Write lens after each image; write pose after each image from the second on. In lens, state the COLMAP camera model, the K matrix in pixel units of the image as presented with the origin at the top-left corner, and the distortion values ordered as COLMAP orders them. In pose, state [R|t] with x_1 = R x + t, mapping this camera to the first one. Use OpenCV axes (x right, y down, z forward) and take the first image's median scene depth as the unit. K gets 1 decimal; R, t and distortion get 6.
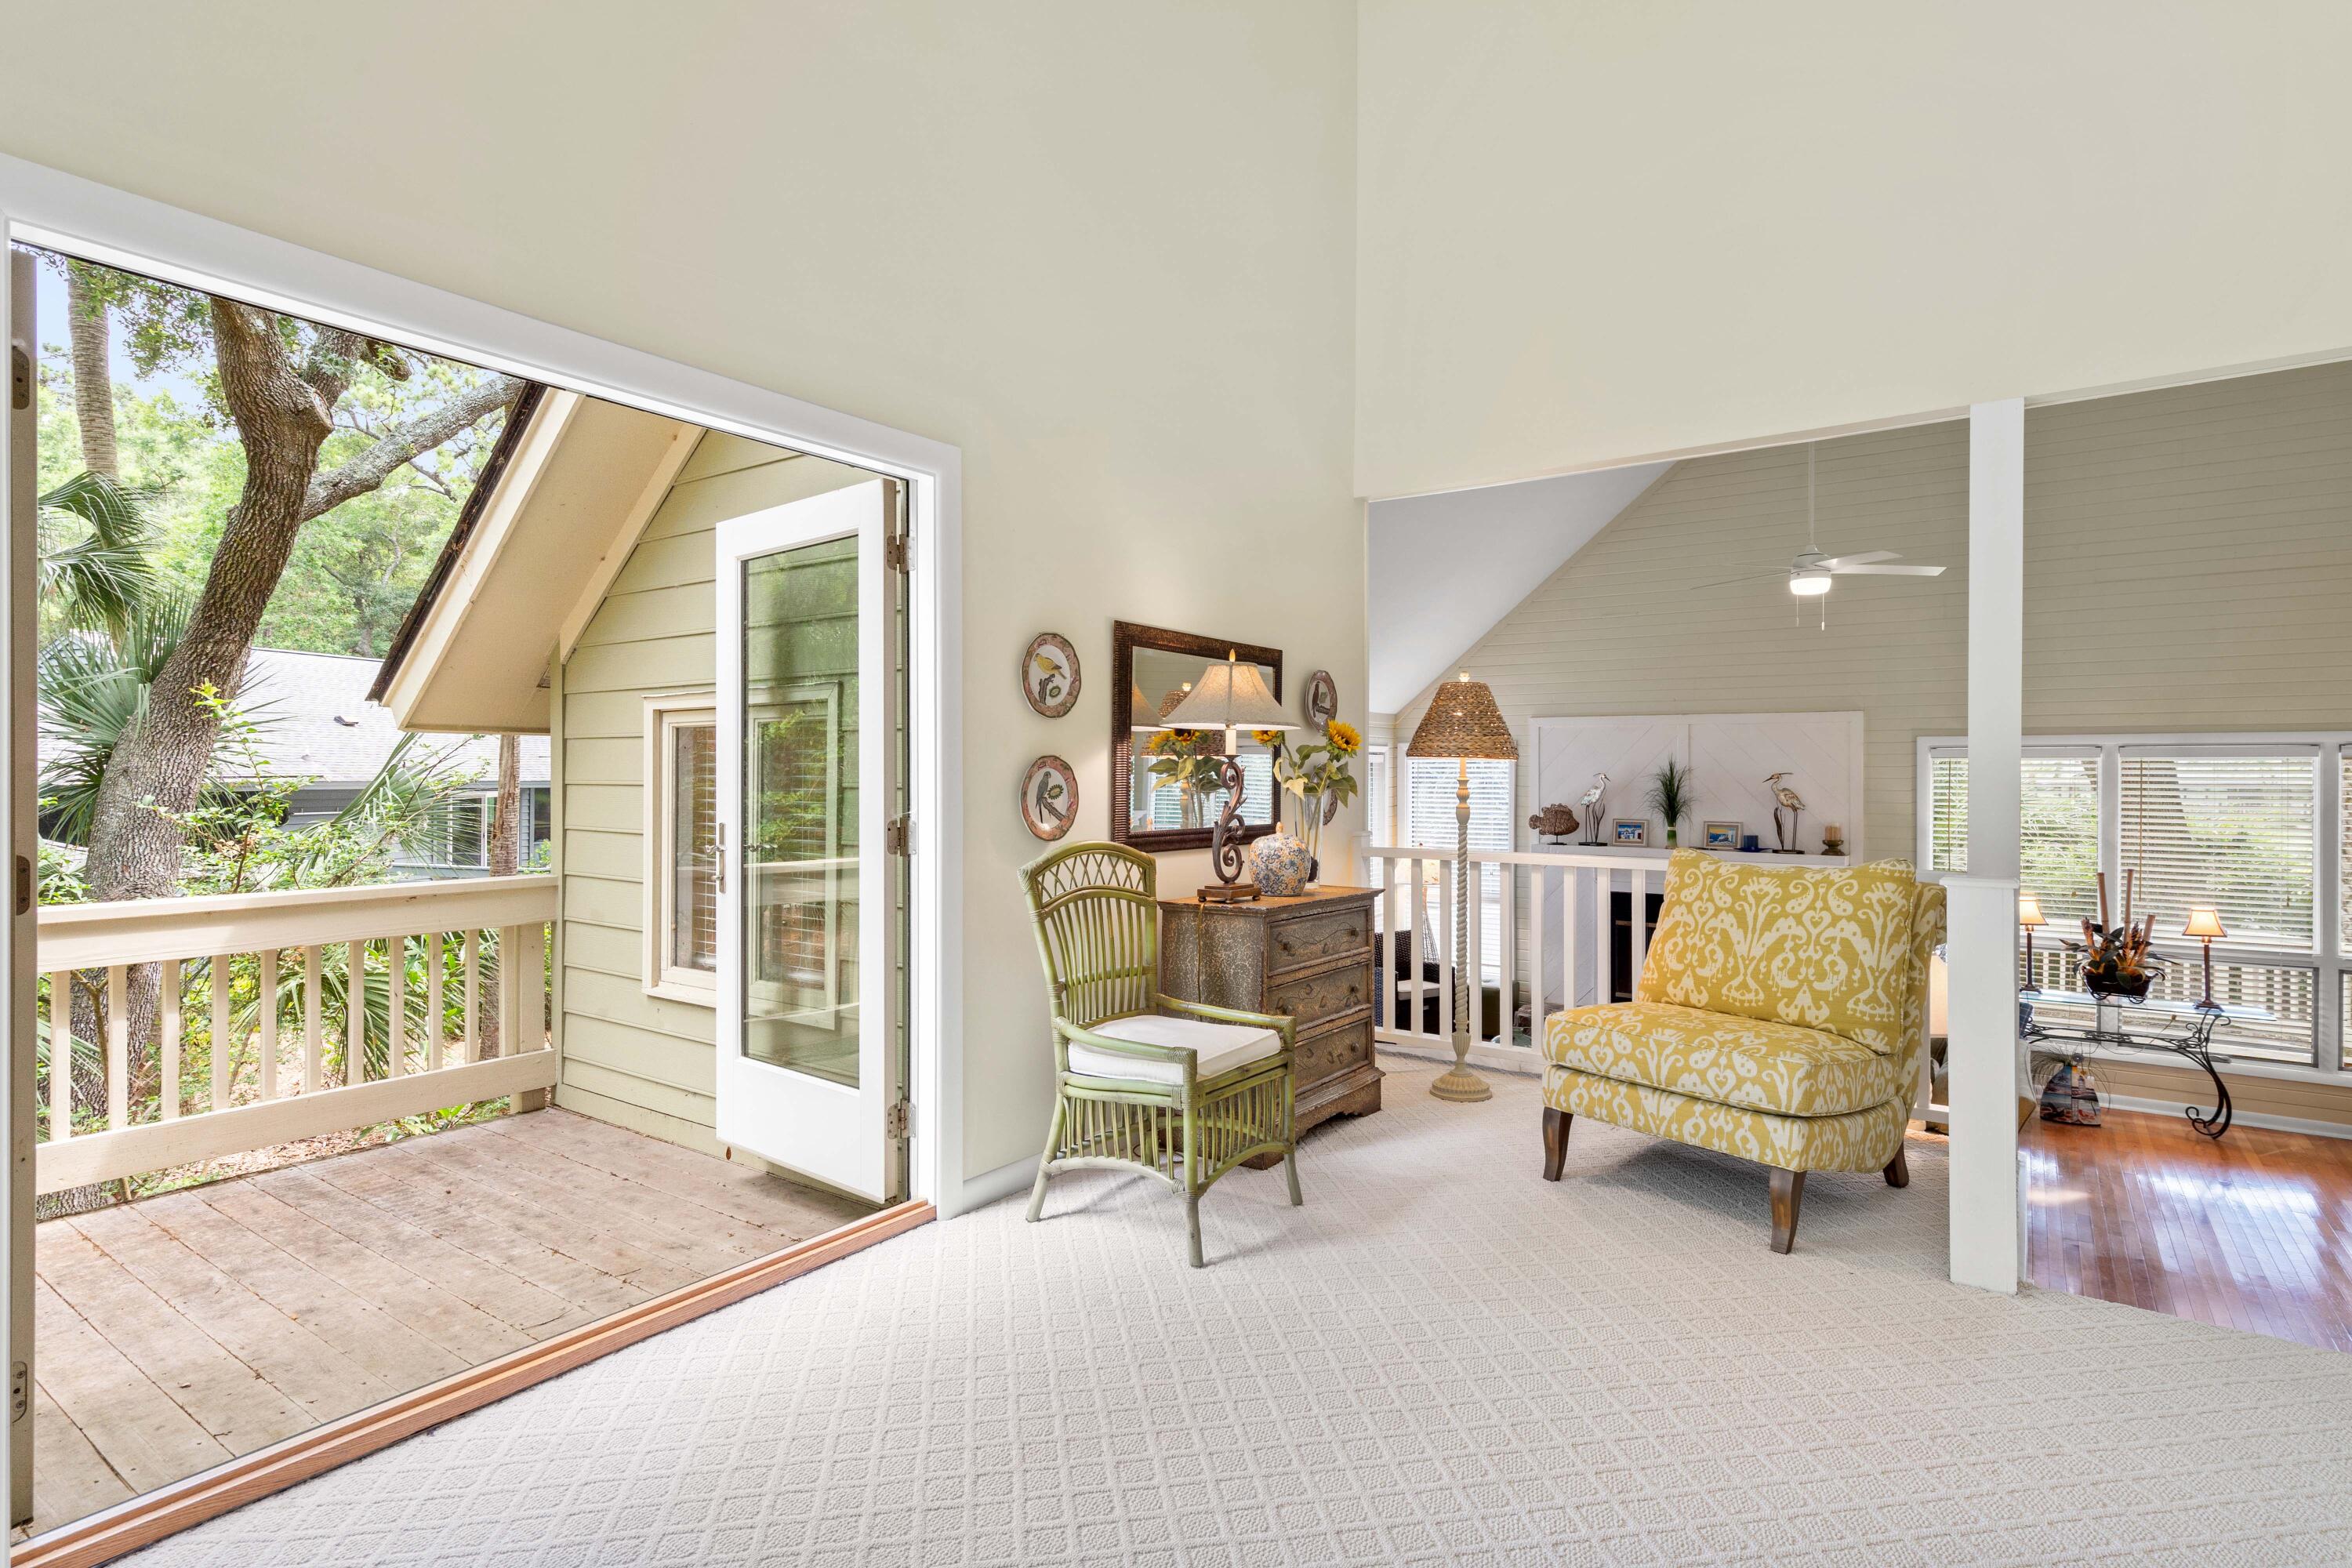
lens RADIAL K [[1149.2, 0, 1185.5], [0, 1149.2, 786.8], [0, 0, 1]] dist [0.002782, 0.001068]
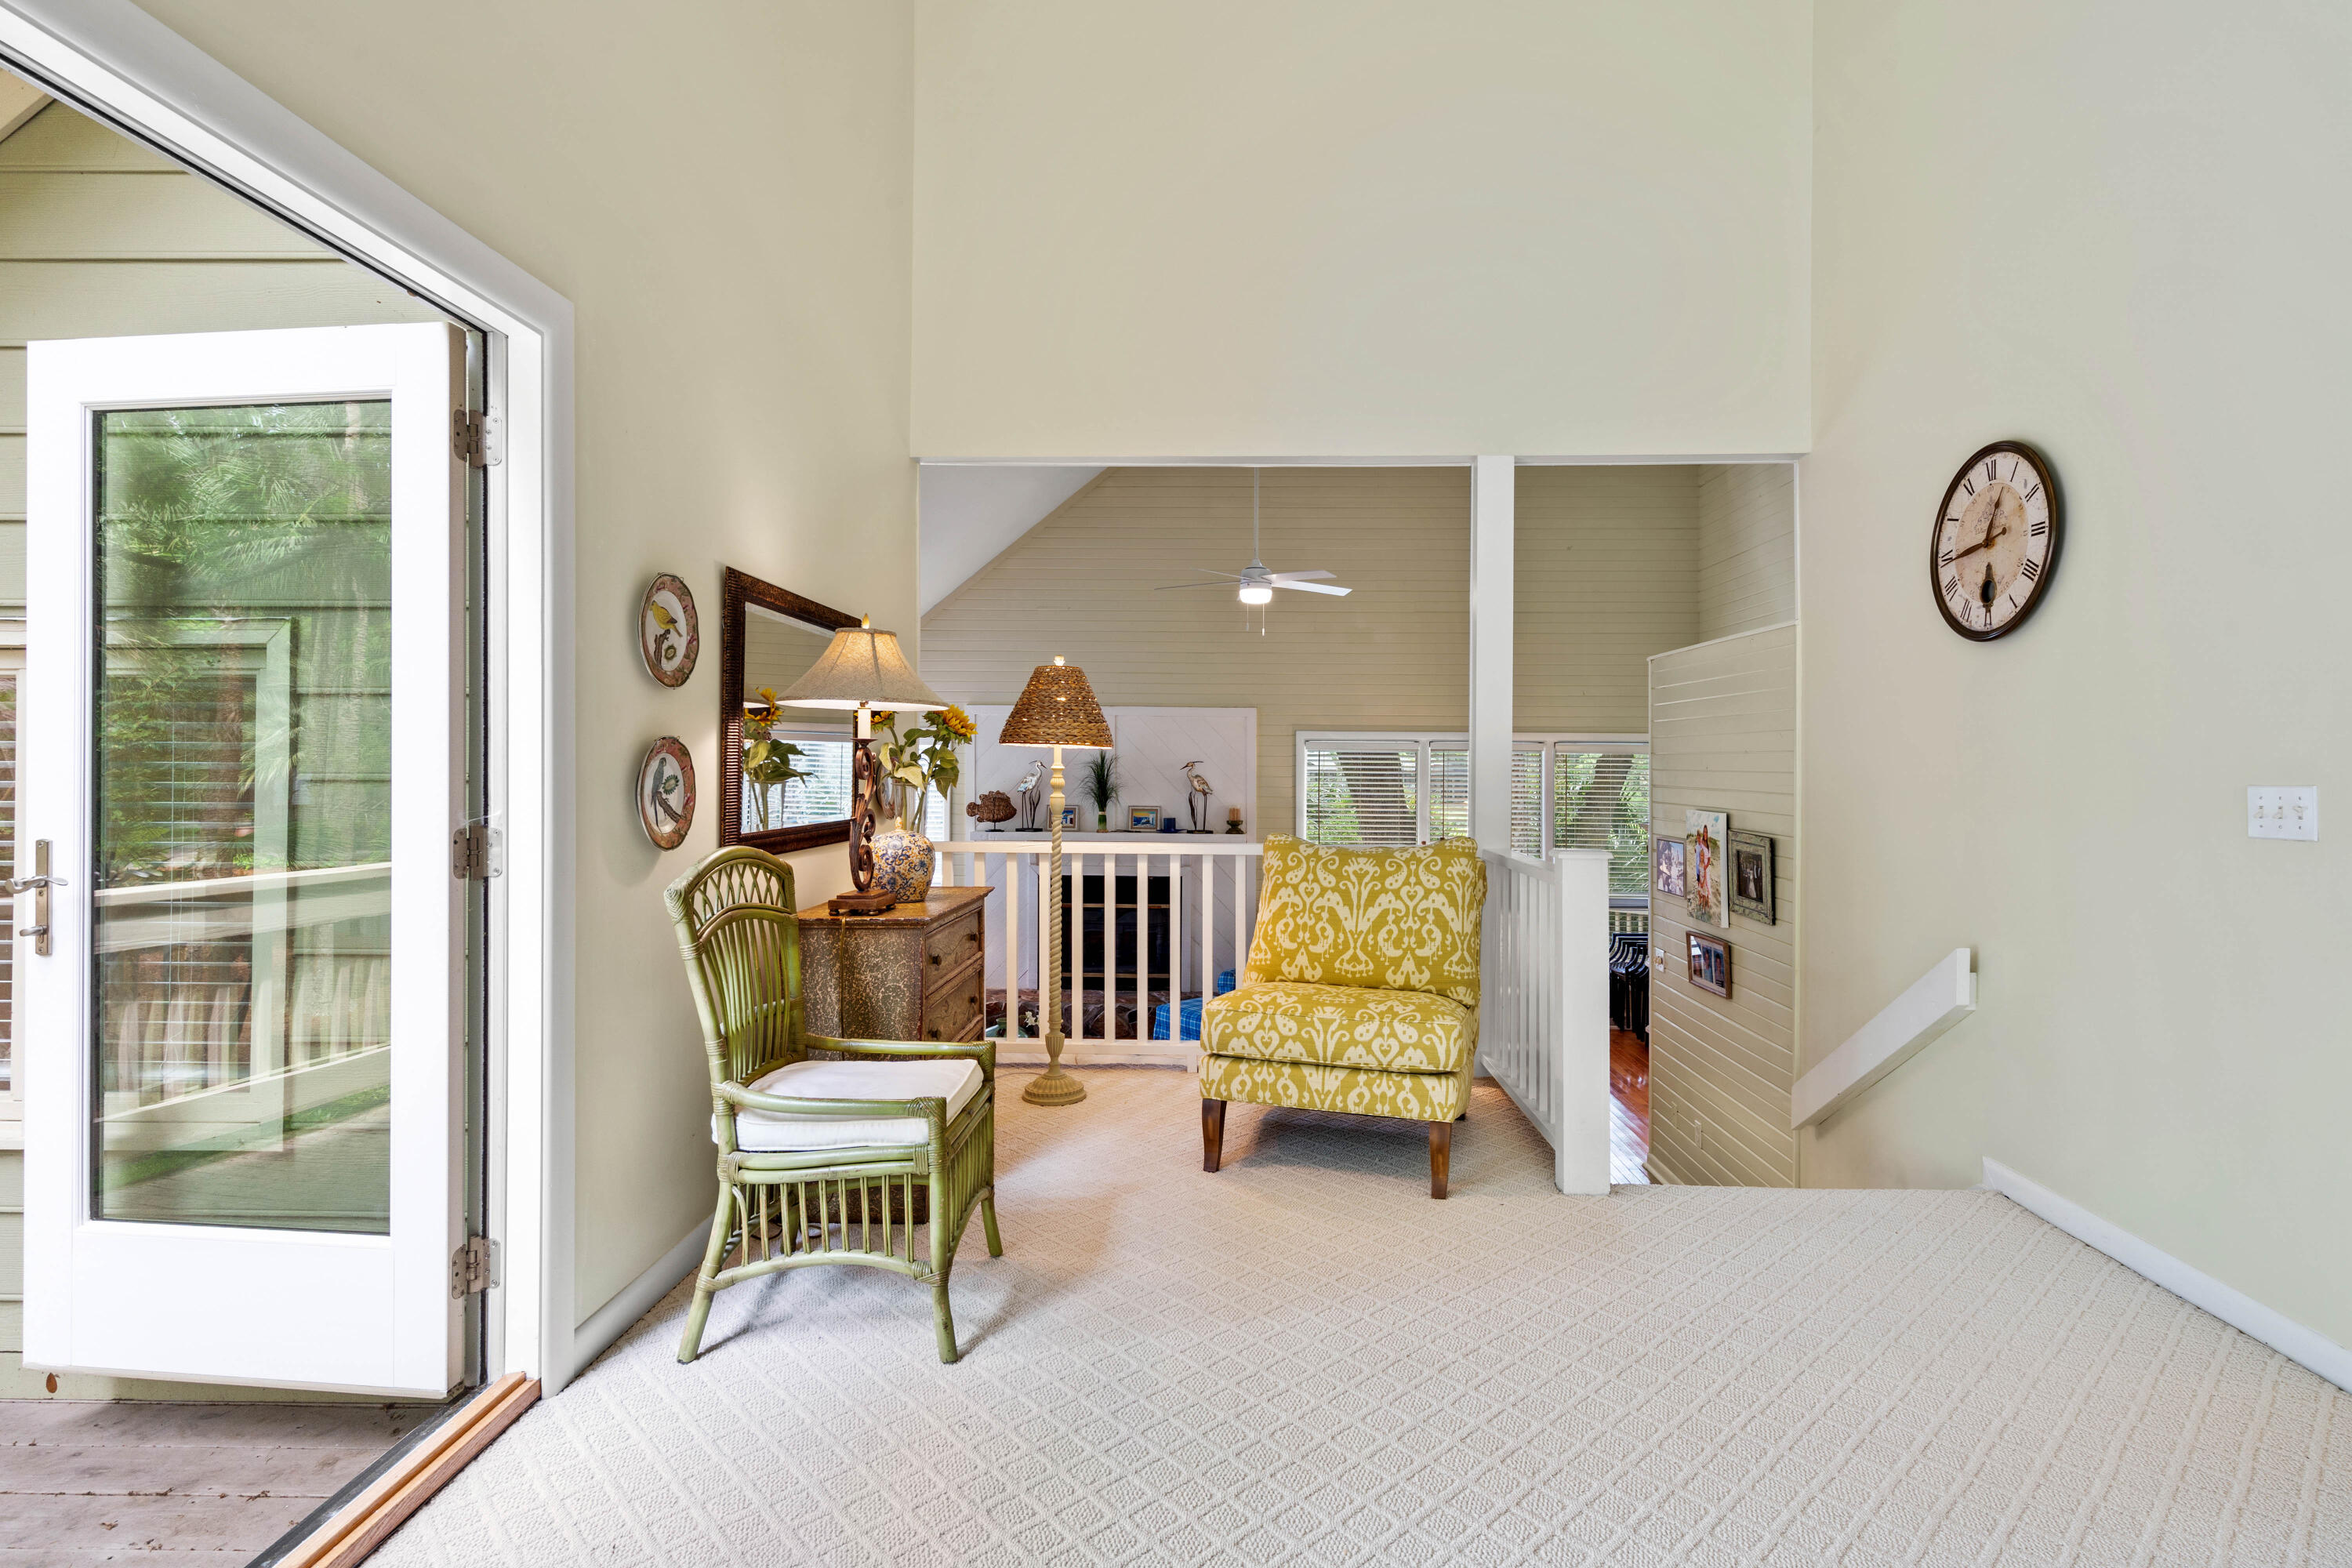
lens RADIAL K [[1148.9, 0, 1181.2], [0, 1148.9, 766.7], [0, 0, 1]] dist [0.002275, 0.001305]
pose [[0.838520, 0.001354, 0.544869, -0.240561], [0.001788, 0.999985, -0.005236, -0.002543], [-0.544868, 0.005365, 0.838505, 0.175835]]
